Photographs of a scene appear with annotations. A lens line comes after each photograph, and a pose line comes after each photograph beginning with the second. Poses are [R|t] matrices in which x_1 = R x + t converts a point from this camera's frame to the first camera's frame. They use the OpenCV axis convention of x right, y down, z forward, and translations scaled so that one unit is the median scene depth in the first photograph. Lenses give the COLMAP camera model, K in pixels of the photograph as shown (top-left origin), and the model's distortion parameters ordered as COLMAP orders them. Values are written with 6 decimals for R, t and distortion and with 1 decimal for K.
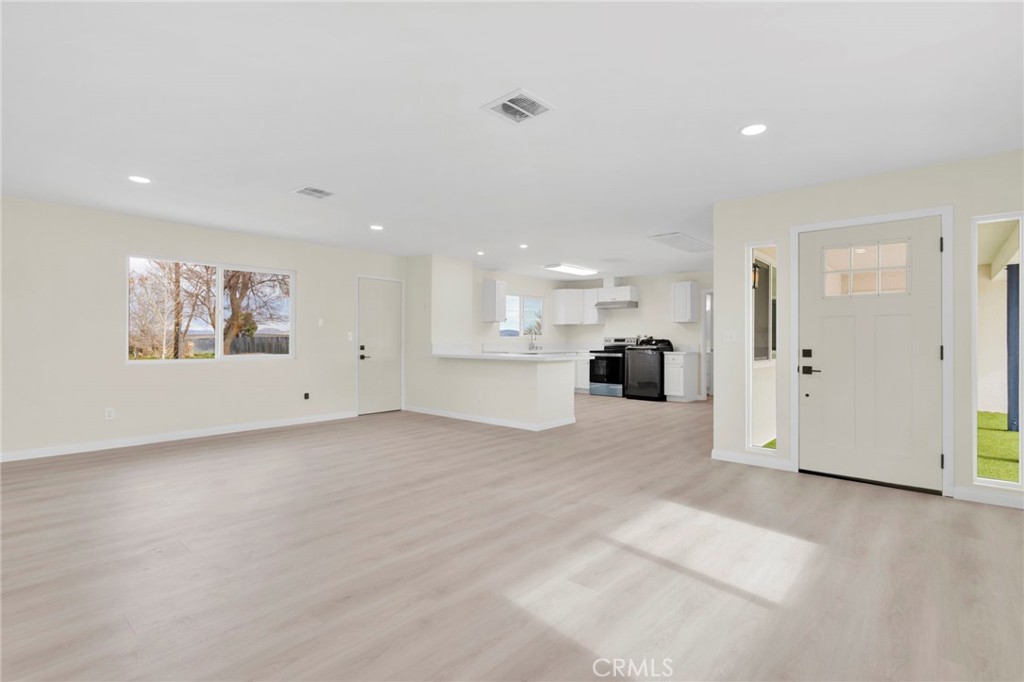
lens RADIAL K [[487.9, 0, 512.0], [0, 487.9, 341.0], [0, 0, 1]] dist [0.005122, 0.000868]
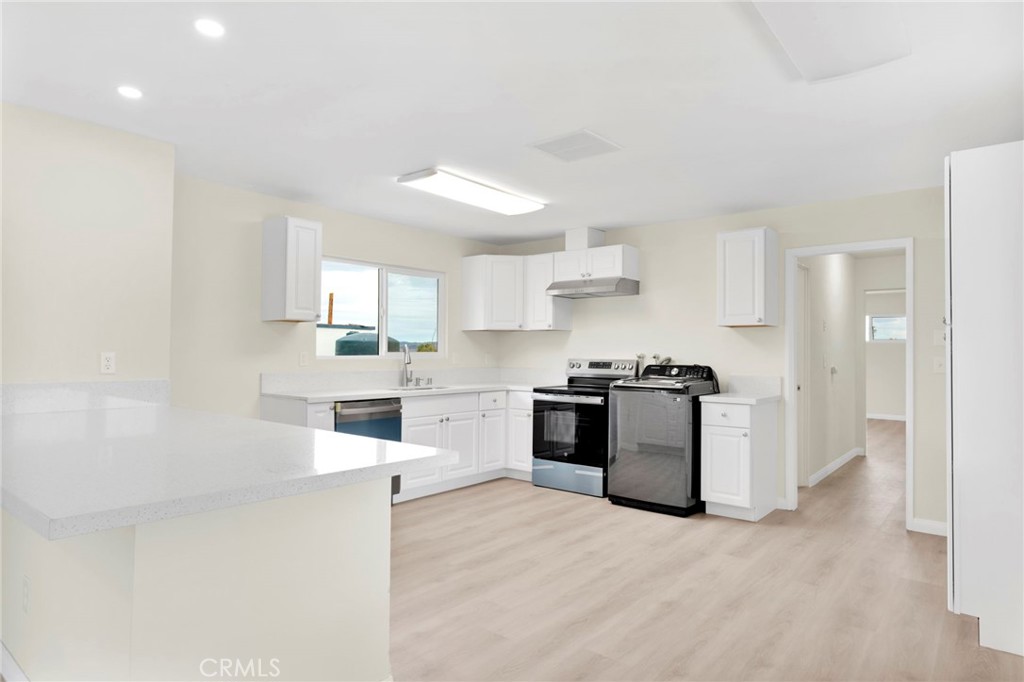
lens RADIAL K [[590.3, 0, 514.3], [0, 590.3, 347.3], [0, 0, 1]] dist [0.000010, 0.000998]
pose [[0.999276, 0.006414, 0.037511, 0.127897], [-0.005967, 0.999910, -0.012029, -0.011751], [-0.037584, 0.011796, 0.999224, 0.479808]]
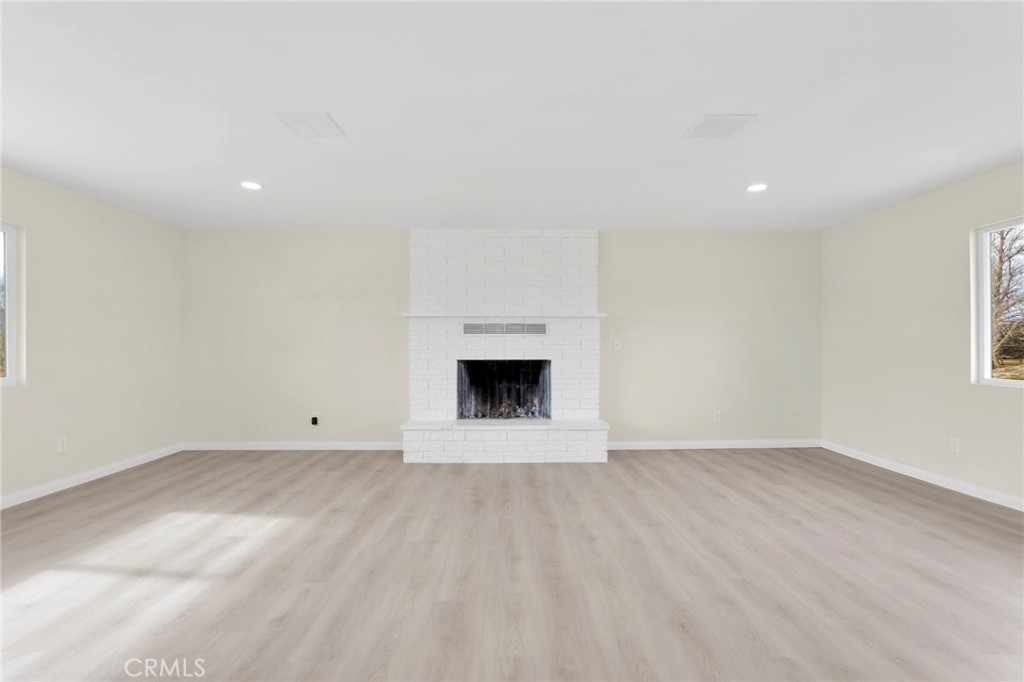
lens RADIAL K [[487.9, 0, 512.0], [0, 487.9, 341.0], [0, 0, 1]] dist [0.005122, 0.000868]
pose [[-0.740179, -0.014463, -0.672255, 0.114322], [-0.001771, 0.999807, -0.019561, 0.000335], [0.672408, -0.013288, -0.740062, 0.584915]]
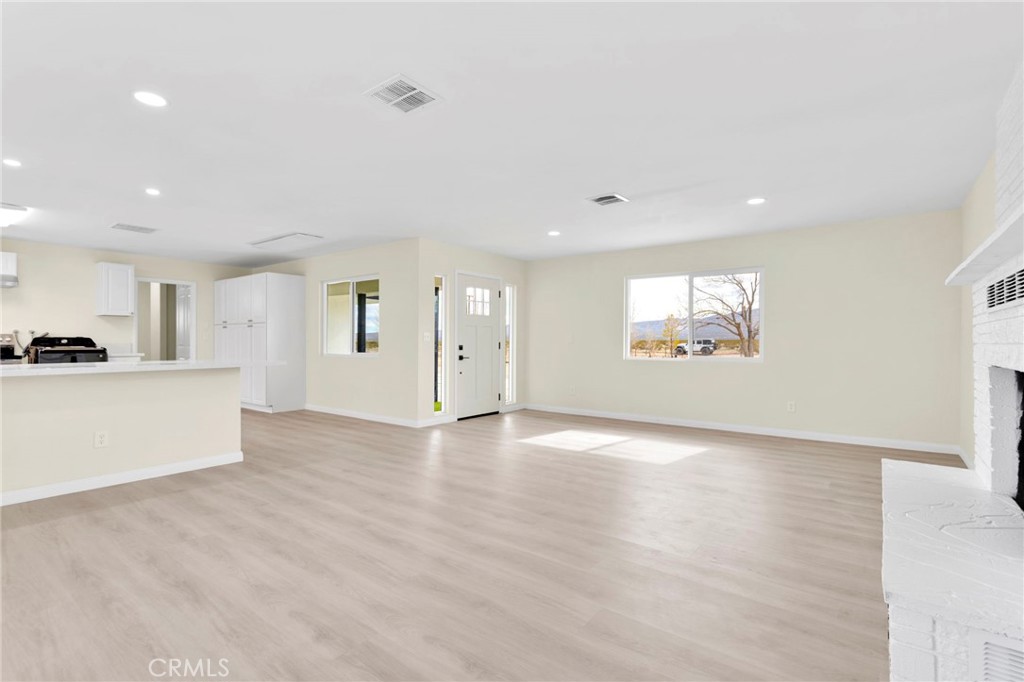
lens RADIAL K [[487.9, 0, 512.0], [0, 487.9, 341.0], [0, 0, 1]] dist [0.005122, 0.000868]
pose [[-0.060064, -0.003093, 0.998190, -0.457869], [-0.001696, 0.999994, 0.002996, -0.001098], [-0.998193, -0.001513, -0.060069, 0.402178]]
